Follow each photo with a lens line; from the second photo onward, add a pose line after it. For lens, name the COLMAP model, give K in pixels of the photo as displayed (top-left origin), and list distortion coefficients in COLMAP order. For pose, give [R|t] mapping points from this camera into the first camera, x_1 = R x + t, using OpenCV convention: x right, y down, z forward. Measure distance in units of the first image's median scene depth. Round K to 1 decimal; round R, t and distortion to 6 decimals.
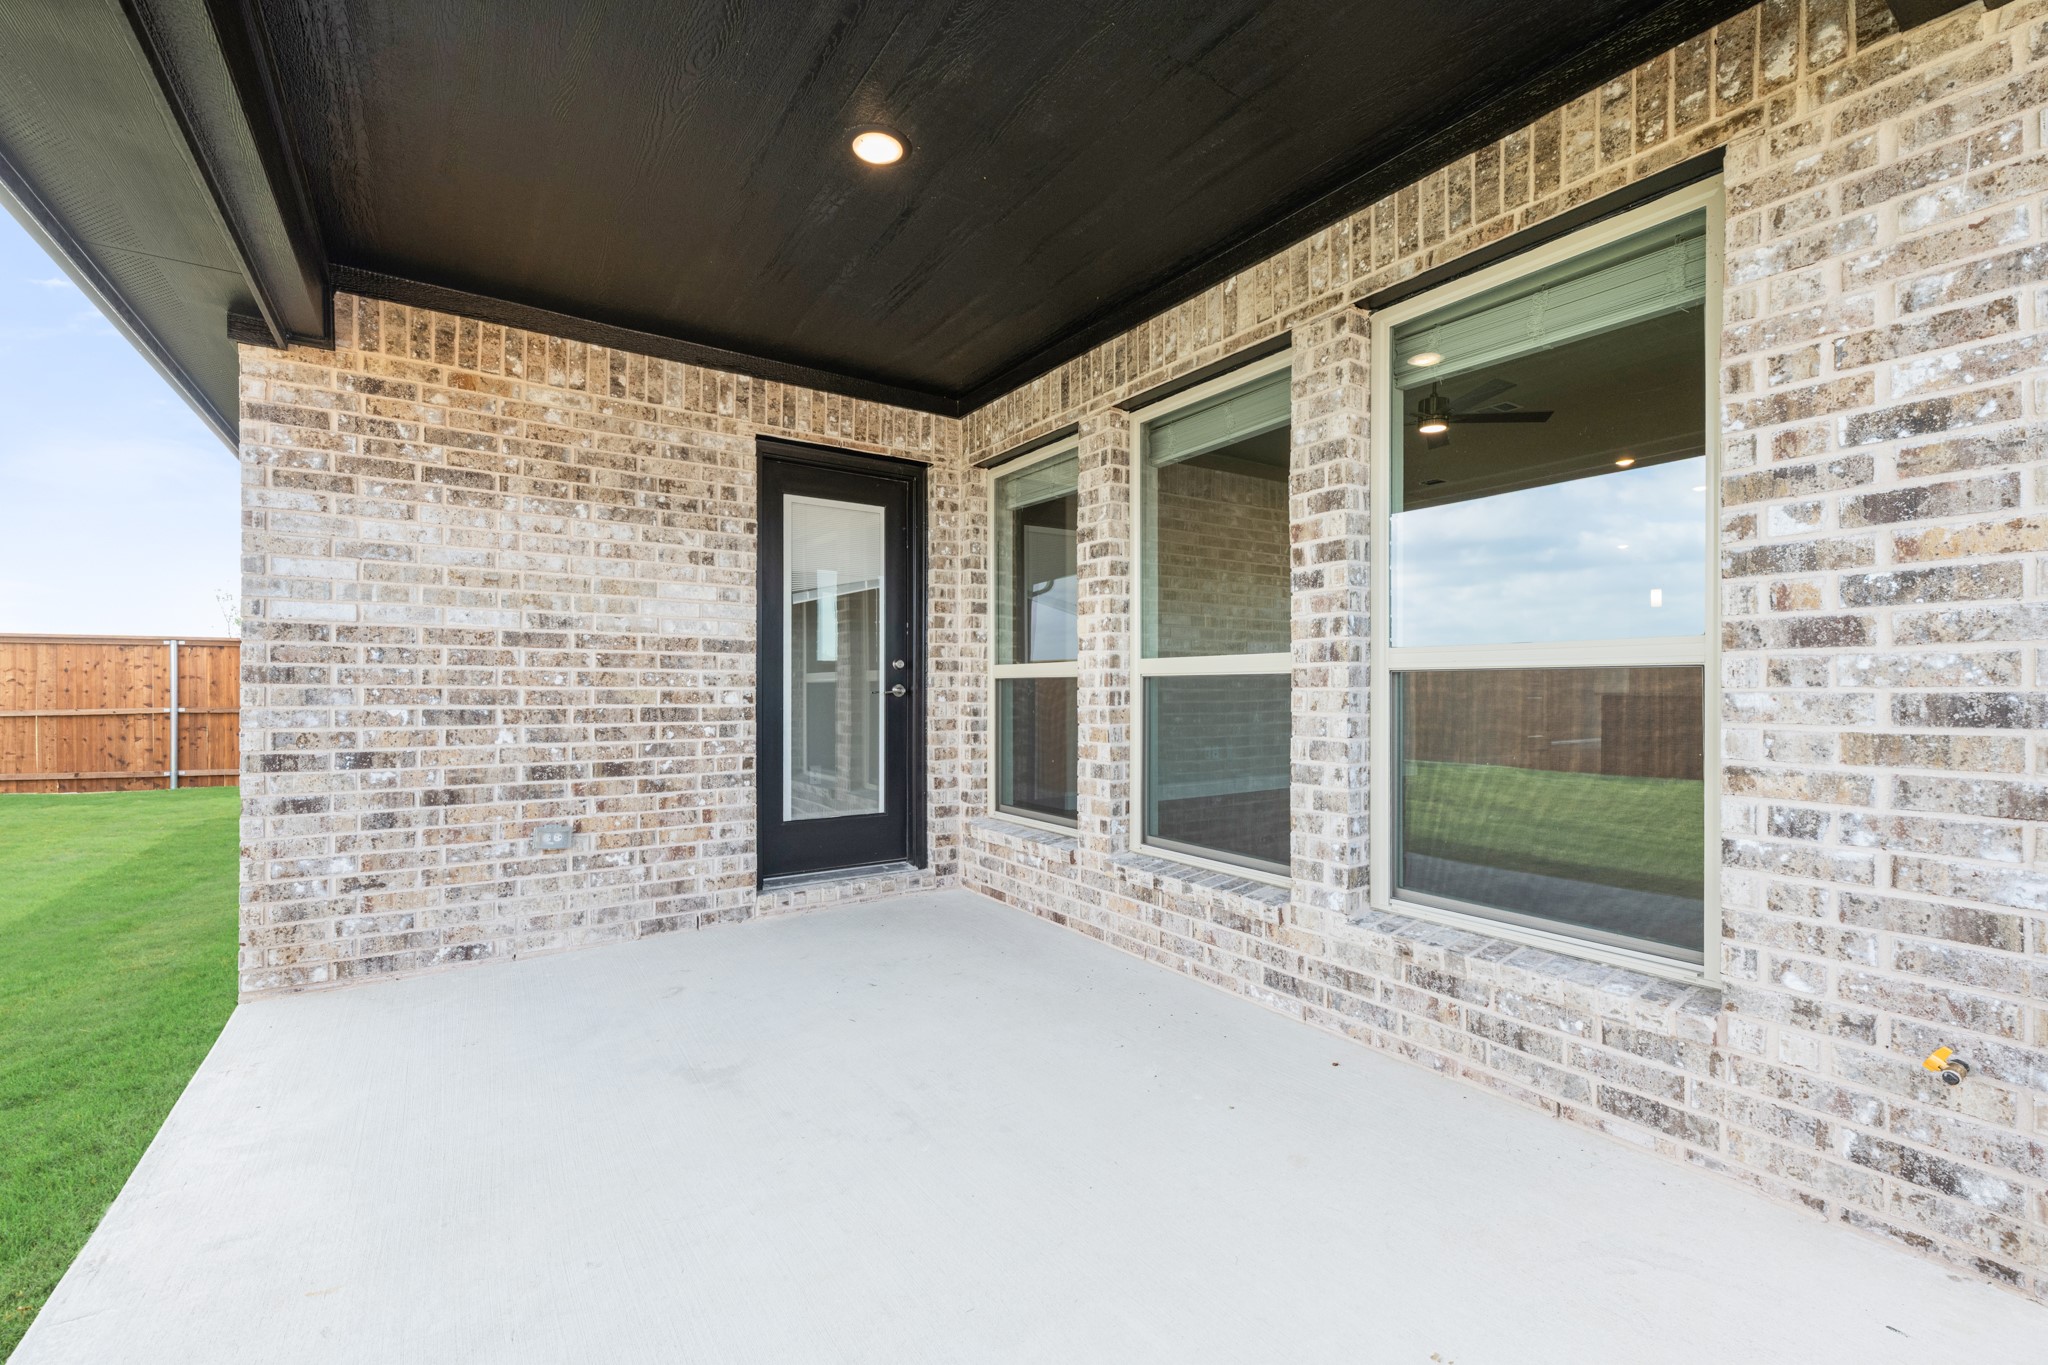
lens RADIAL K [[873.0, 0, 1024.0], [0, 873.0, 682.5], [0, 0, 1]] dist [0.000753, 0.000055]
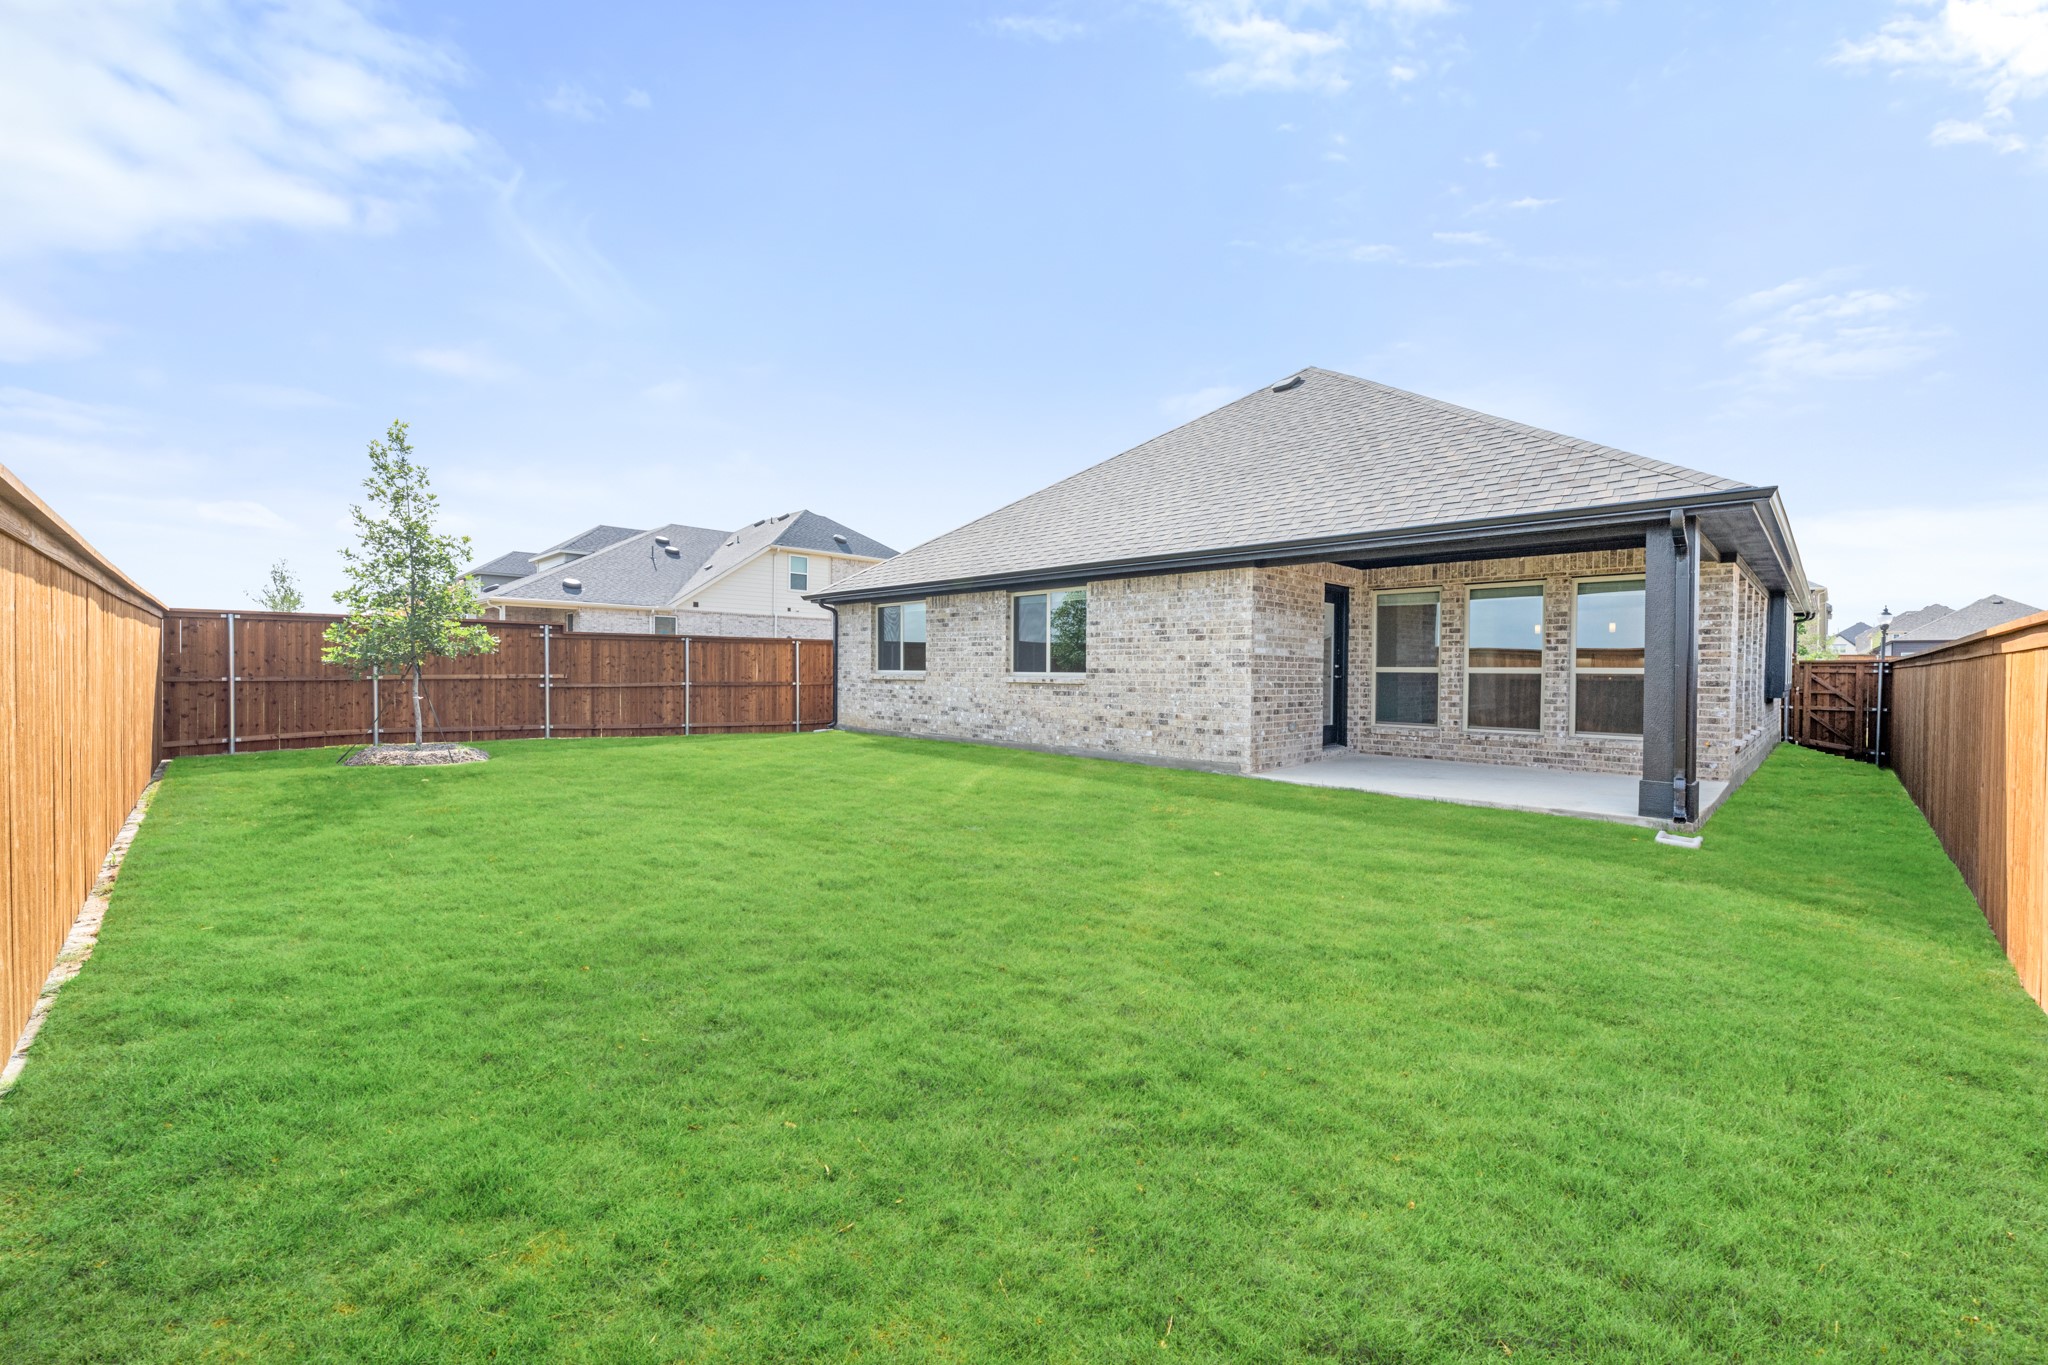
lens RADIAL K [[834.4, 0, 1016.4], [0, 834.4, 677.8], [0, 0, 1]] dist [-0.000246, -0.000127]
pose [[0.981554, 0.007252, 0.191045, -2.494377], [-0.010328, 0.999832, 0.015110, -0.023763], [-0.190904, -0.016804, 0.981465, -1.963067]]
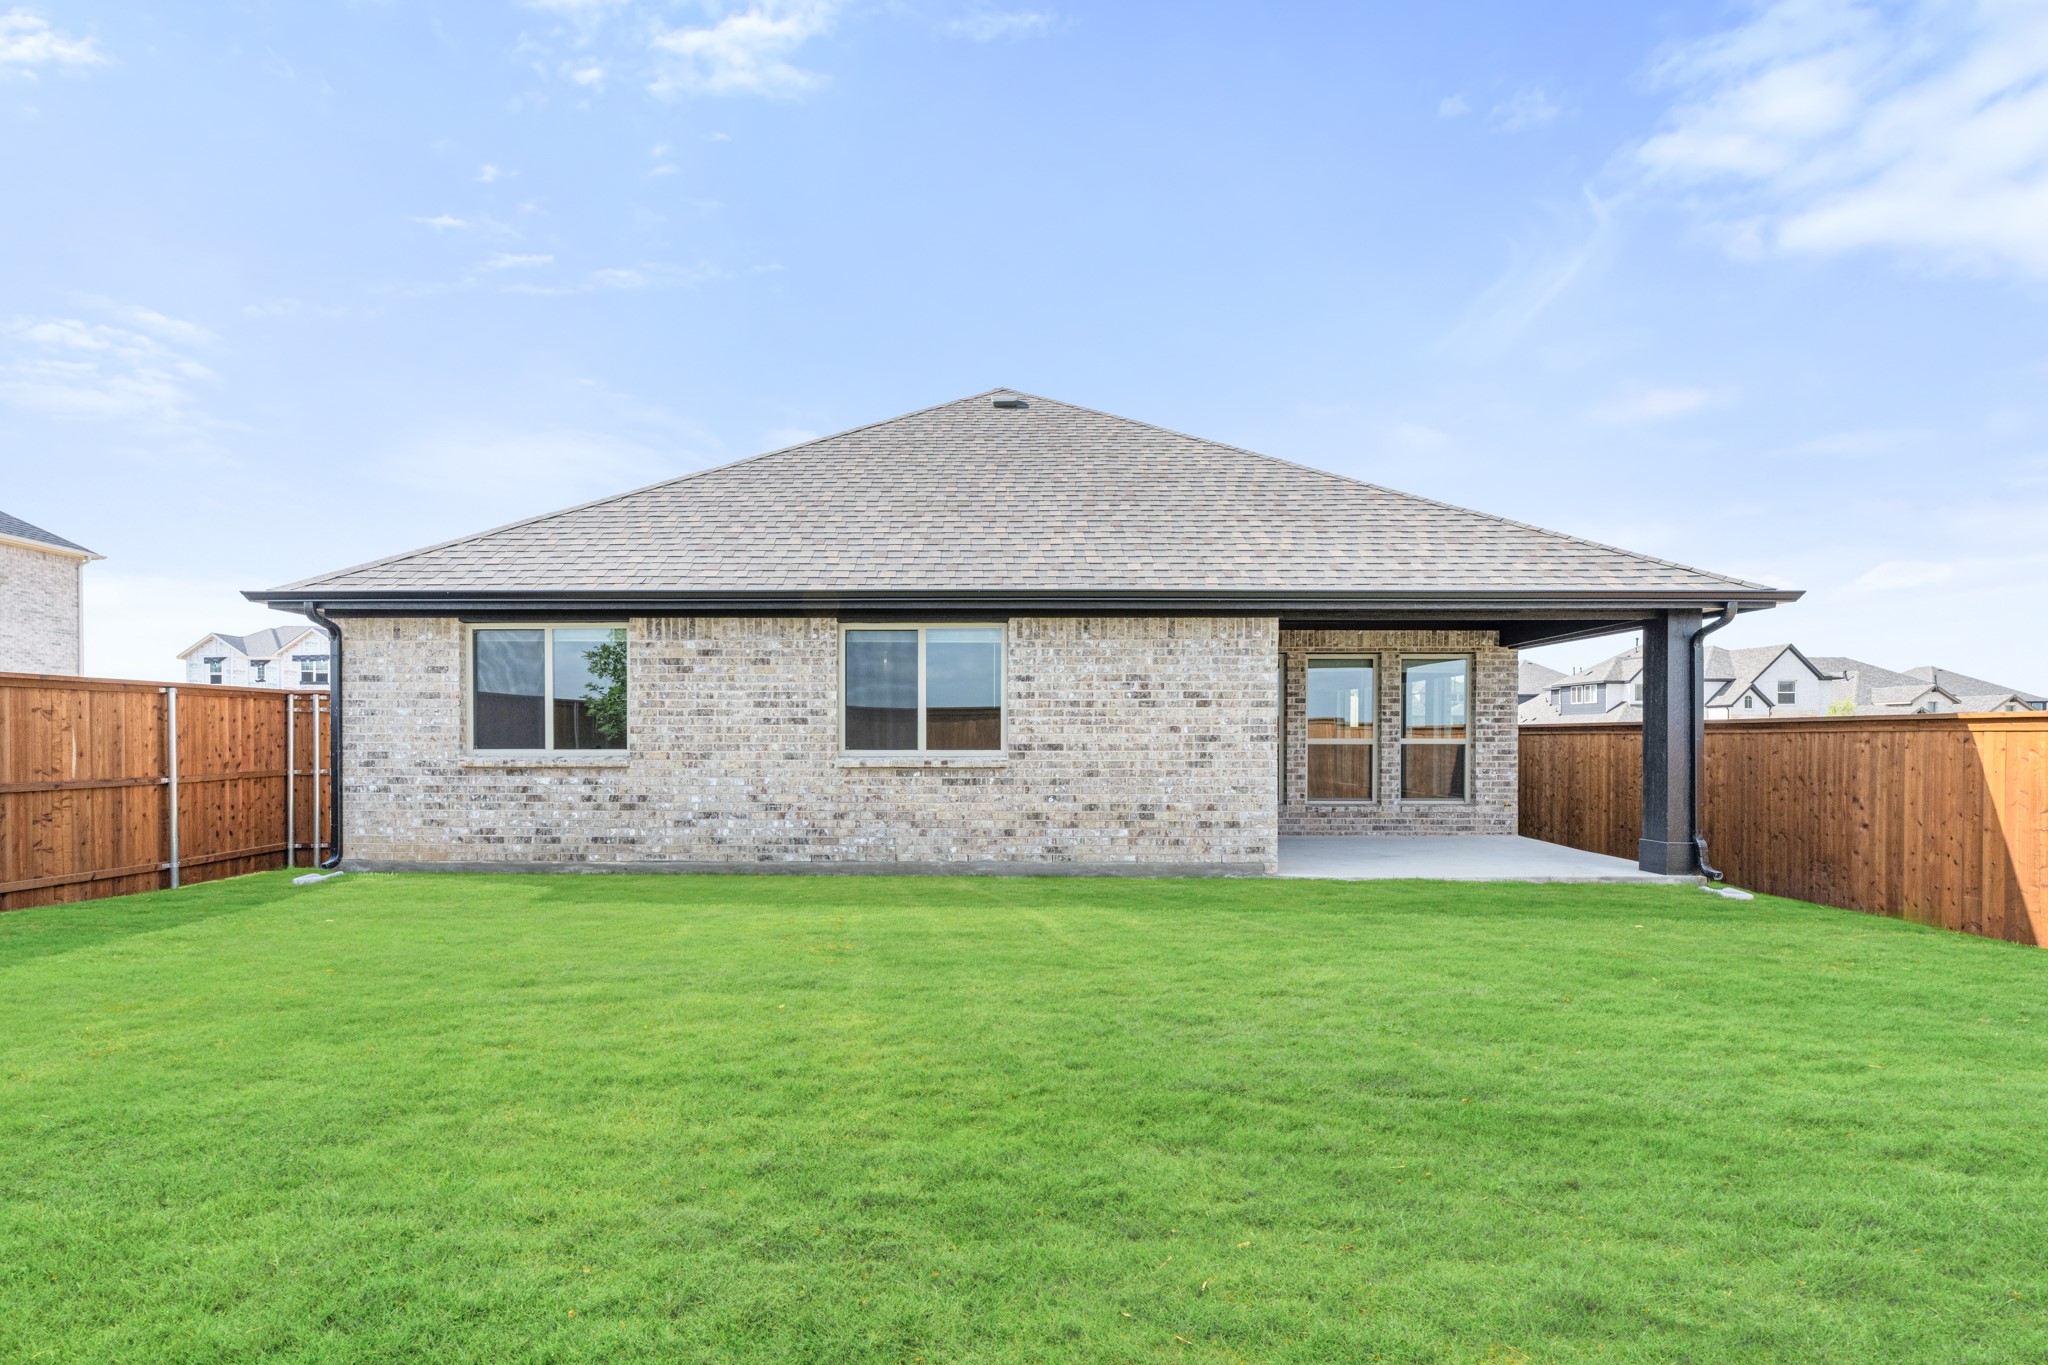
lens RADIAL K [[912.5, 0, 1022.8], [0, 912.5, 740.0], [0, 0, 1]] dist [-0.000326, -0.000090]
pose [[0.551271, -0.000322, 0.834326, -3.805440], [-0.006190, 0.999971, 0.004476, -0.038285], [-0.834303, -0.007632, 0.551253, 0.127955]]
